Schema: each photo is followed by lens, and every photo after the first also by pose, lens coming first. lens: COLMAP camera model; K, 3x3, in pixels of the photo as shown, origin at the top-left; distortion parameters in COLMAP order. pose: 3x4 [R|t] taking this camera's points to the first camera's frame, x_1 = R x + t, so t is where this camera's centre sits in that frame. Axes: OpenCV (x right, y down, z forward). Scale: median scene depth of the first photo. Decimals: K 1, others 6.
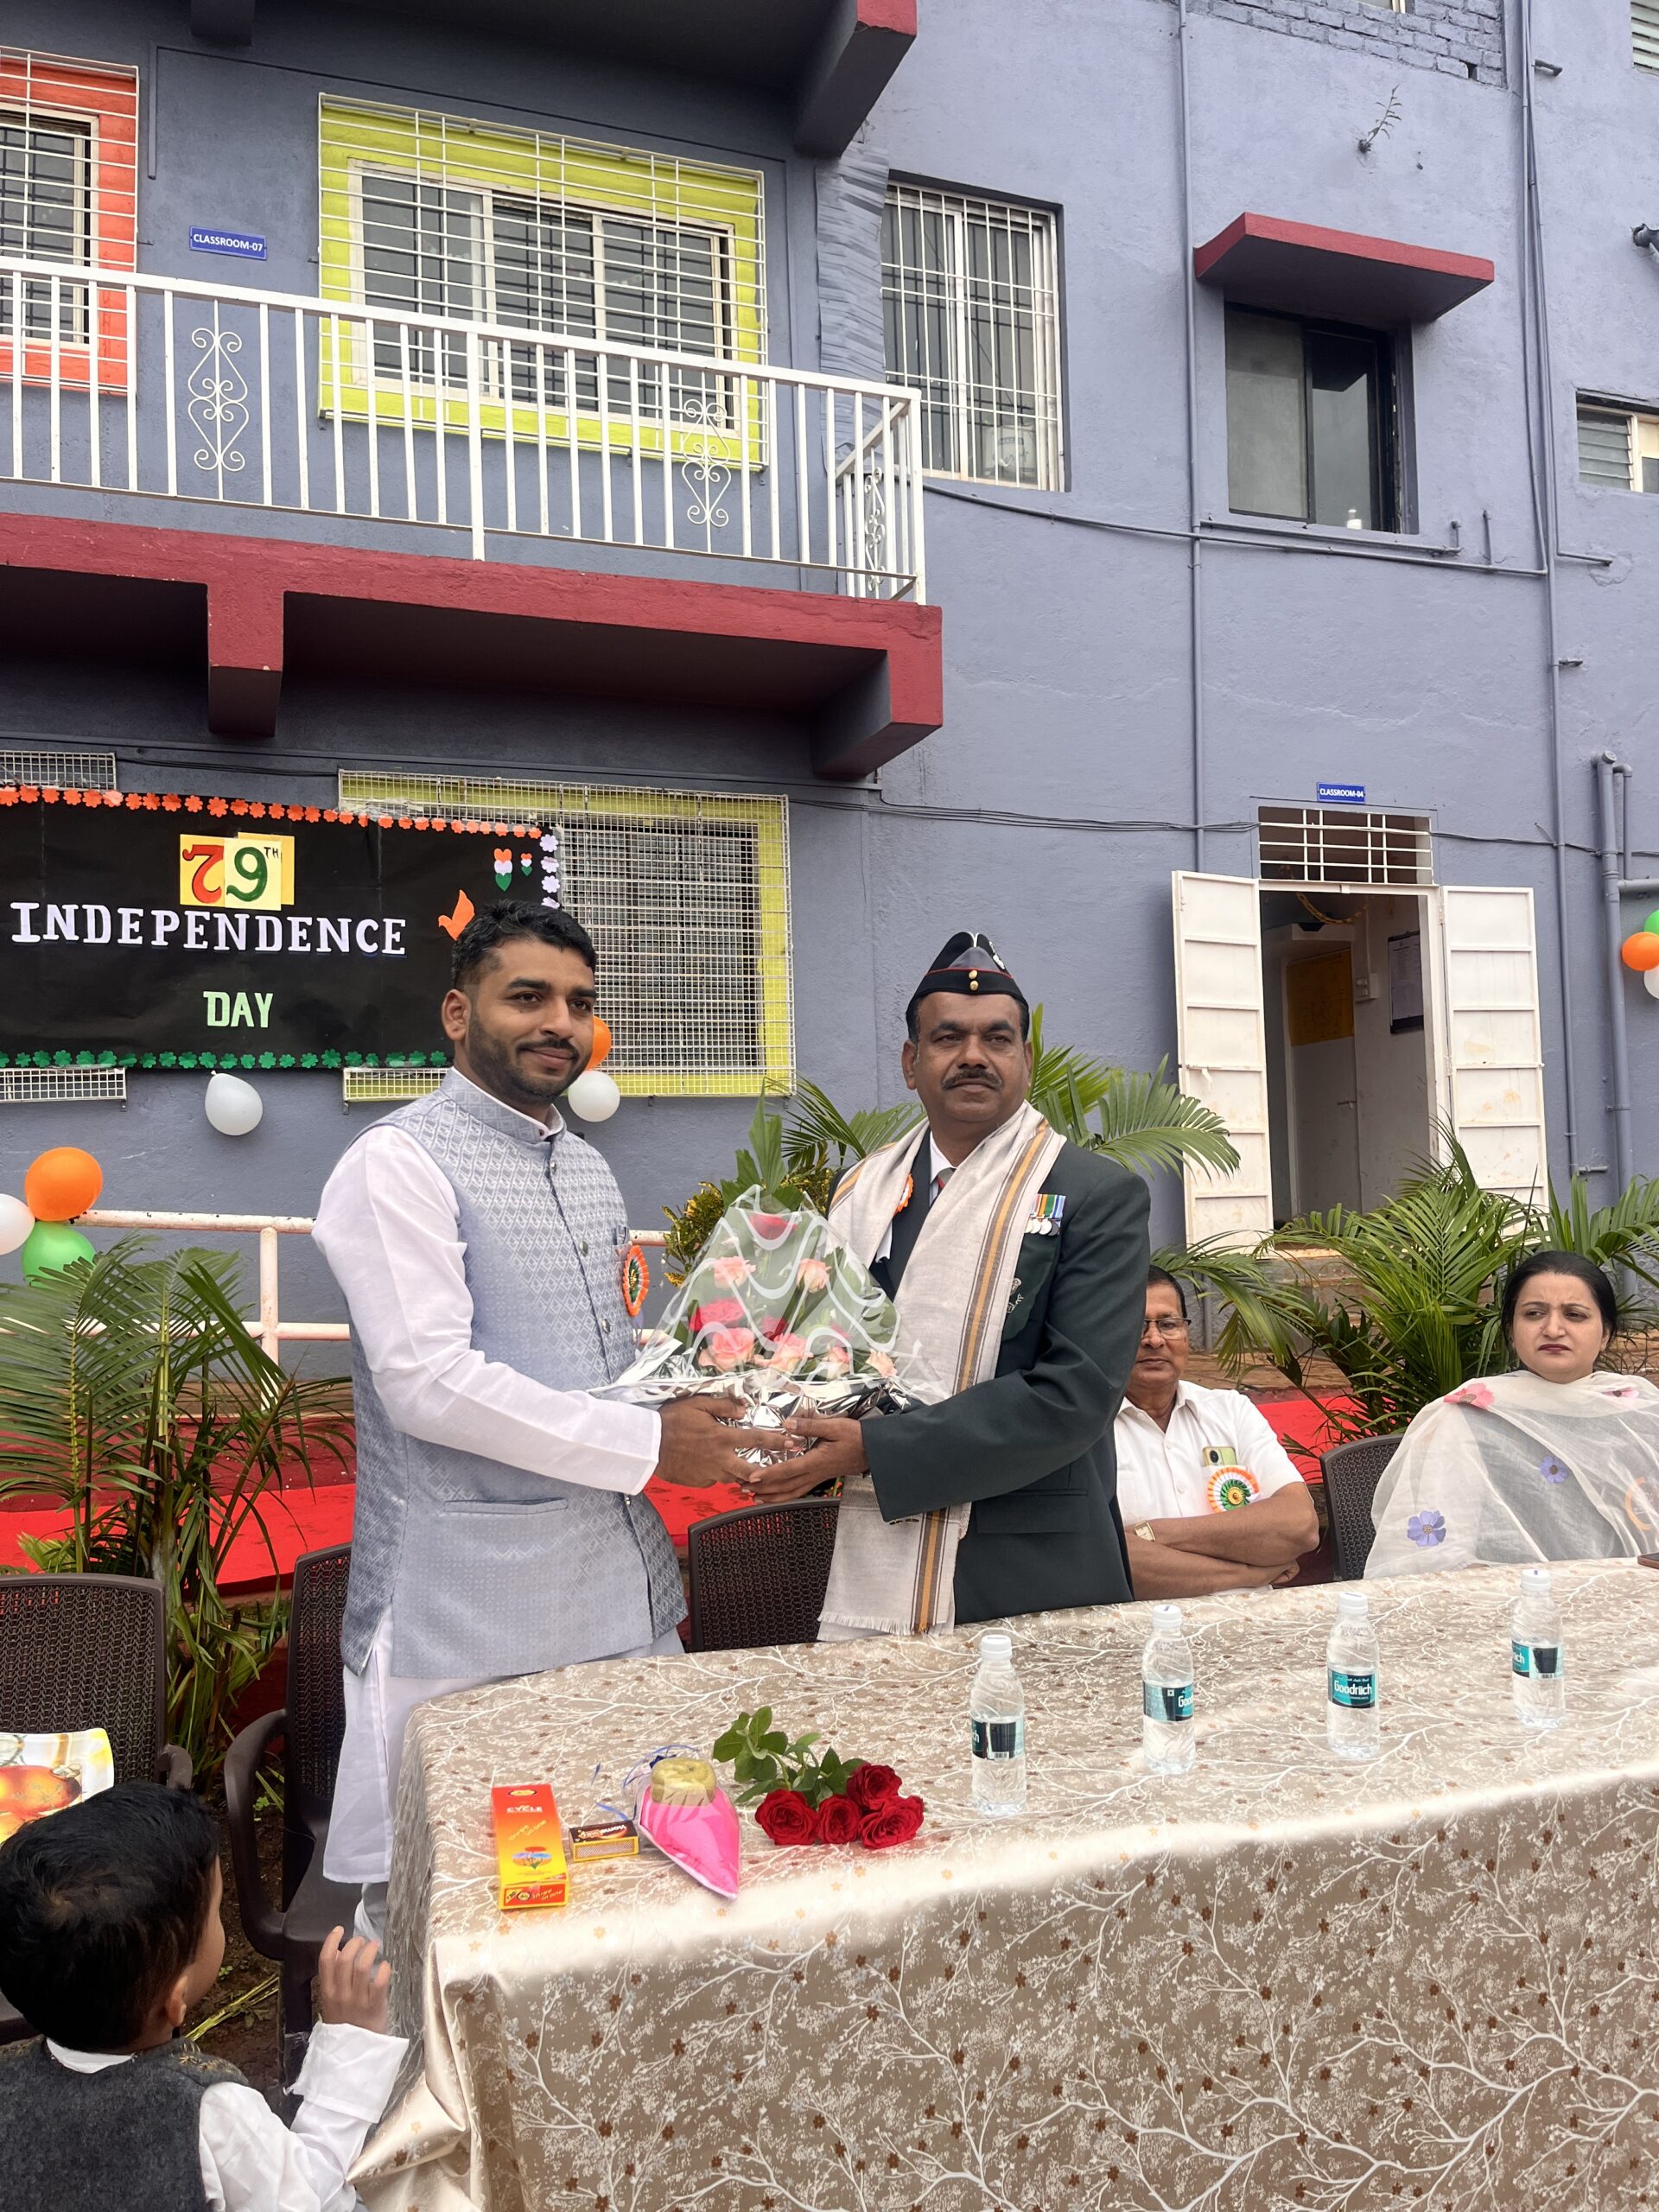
lens RADIAL K [[1673.2, 0, 841.9], [0, 1673.2, 1129.9], [0, 0, 1]] dist [0.044631, -0.059139]
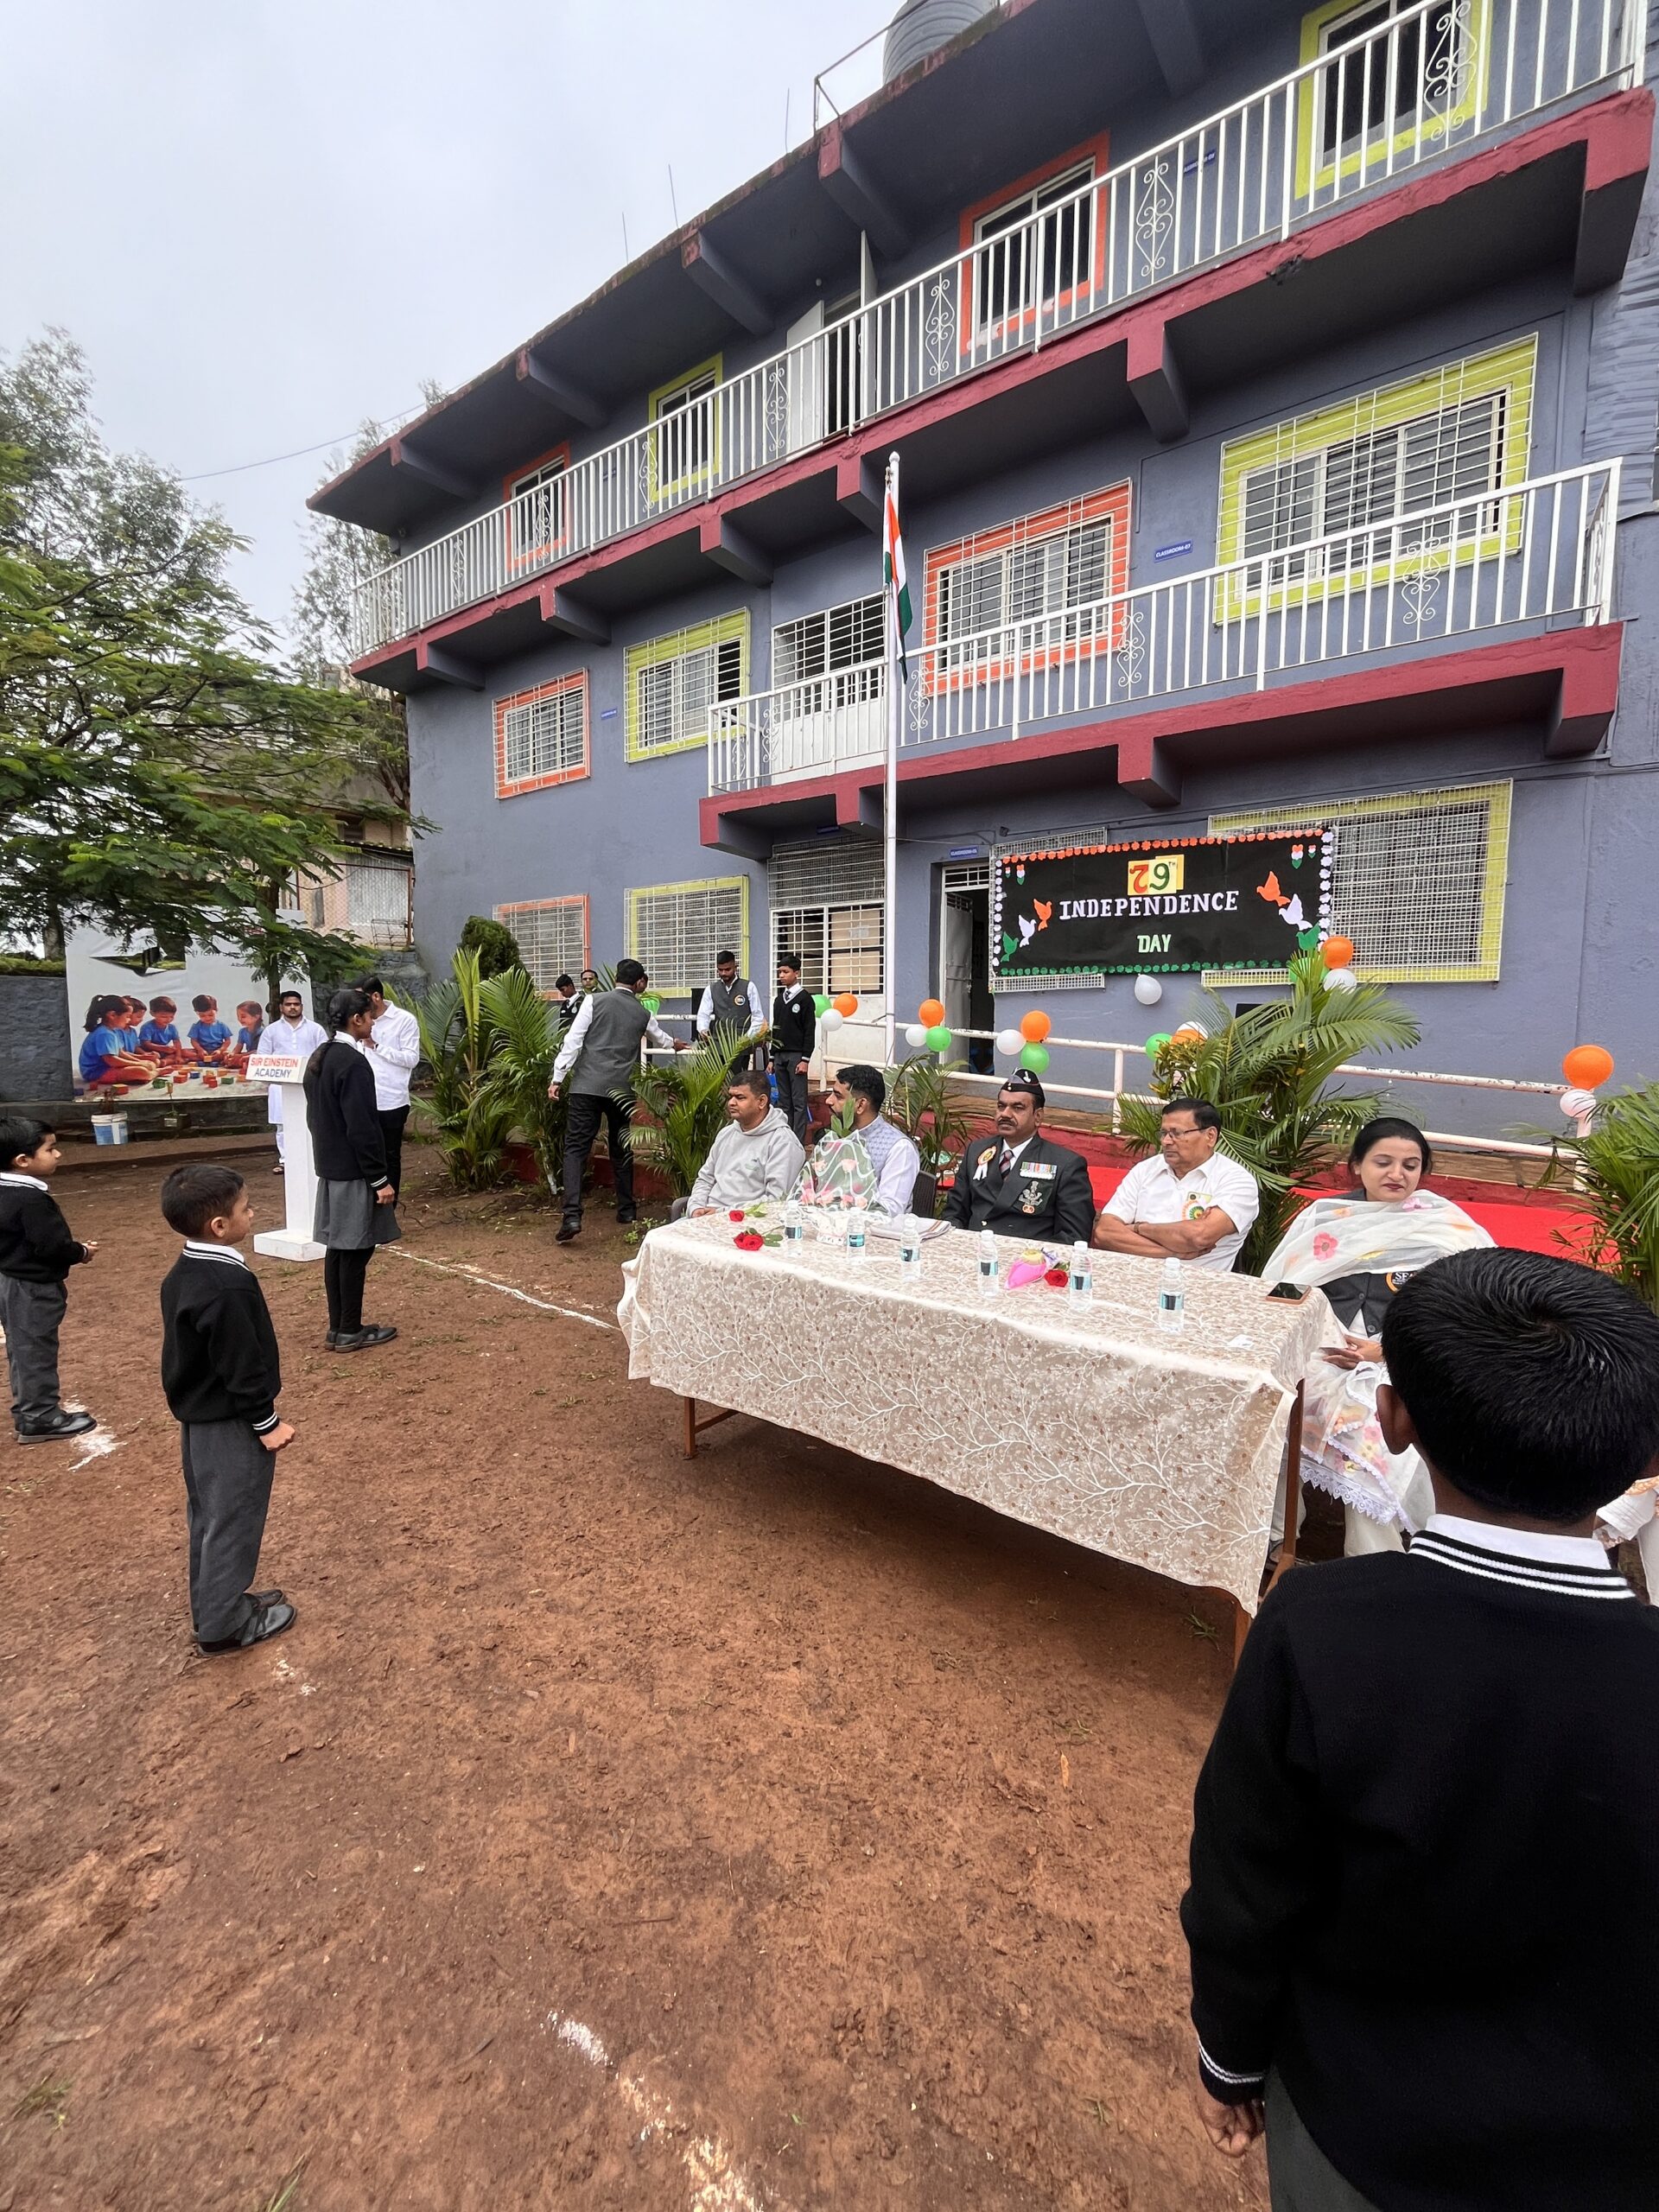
lens RADIAL K [[886.2, 0, 829.5], [0, 886.2, 1104.5], [0, 0, 1]] dist [-0.006627, -0.000438]
pose [[0.562239, 0.104838, -0.820302, 0.321615], [0.005320, 0.991453, 0.130358, -0.018024], [0.826957, -0.077656, 0.556876, 0.038403]]
